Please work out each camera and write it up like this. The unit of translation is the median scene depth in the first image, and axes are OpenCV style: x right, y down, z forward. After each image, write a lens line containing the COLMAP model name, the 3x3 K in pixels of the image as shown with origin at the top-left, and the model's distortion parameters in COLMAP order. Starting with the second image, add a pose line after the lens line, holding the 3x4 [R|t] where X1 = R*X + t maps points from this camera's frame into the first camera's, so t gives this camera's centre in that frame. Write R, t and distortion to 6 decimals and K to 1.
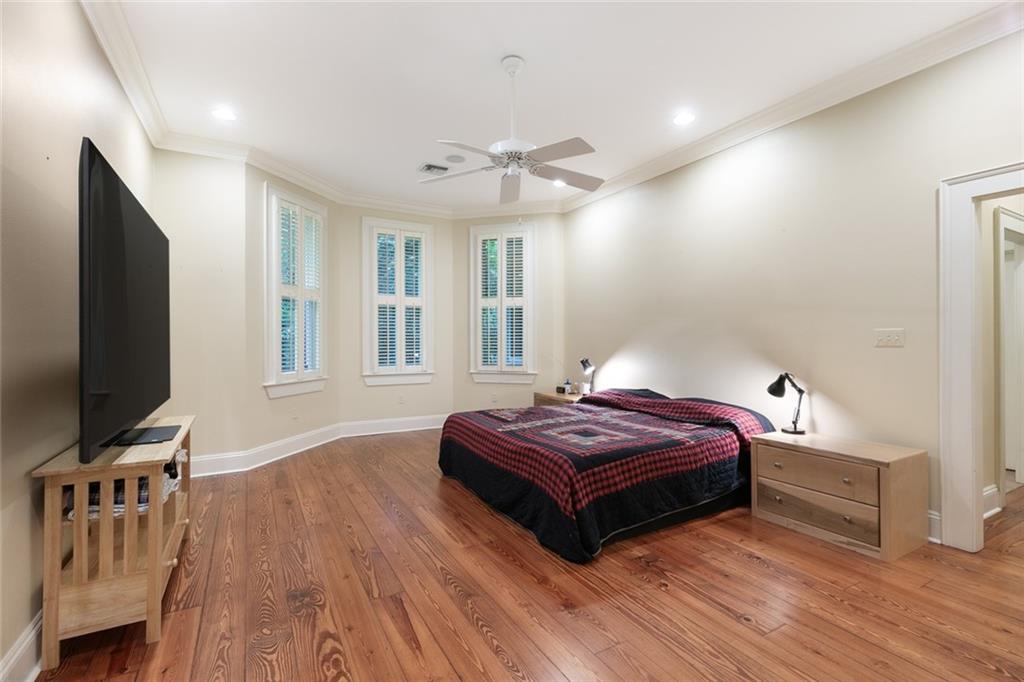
lens RADIAL K [[466.8, 0, 512.4], [0, 466.8, 335.8], [0, 0, 1]] dist [-0.001909, -0.000558]
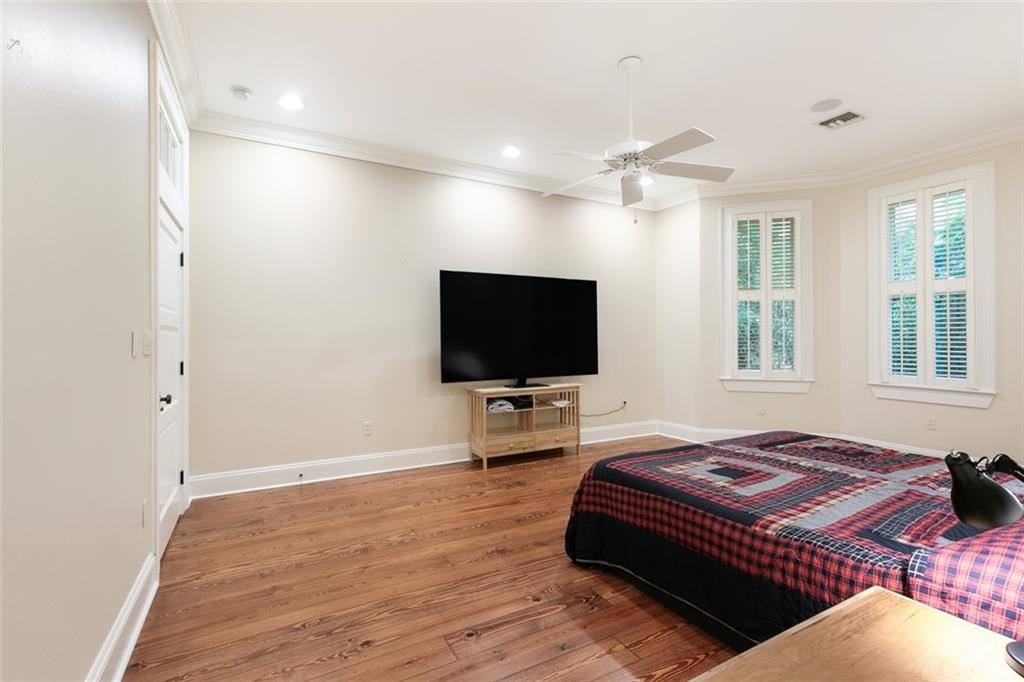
lens RADIAL K [[466.8, 0, 512.5], [0, 466.8, 340.2], [0, 0, 1]] dist [-0.001909, -0.000558]
pose [[-0.014358, 0.005401, -0.999882, 1.006407], [0.006559, 0.999964, 0.005307, -0.001523], [0.999875, -0.006482, -0.014393, 0.761287]]
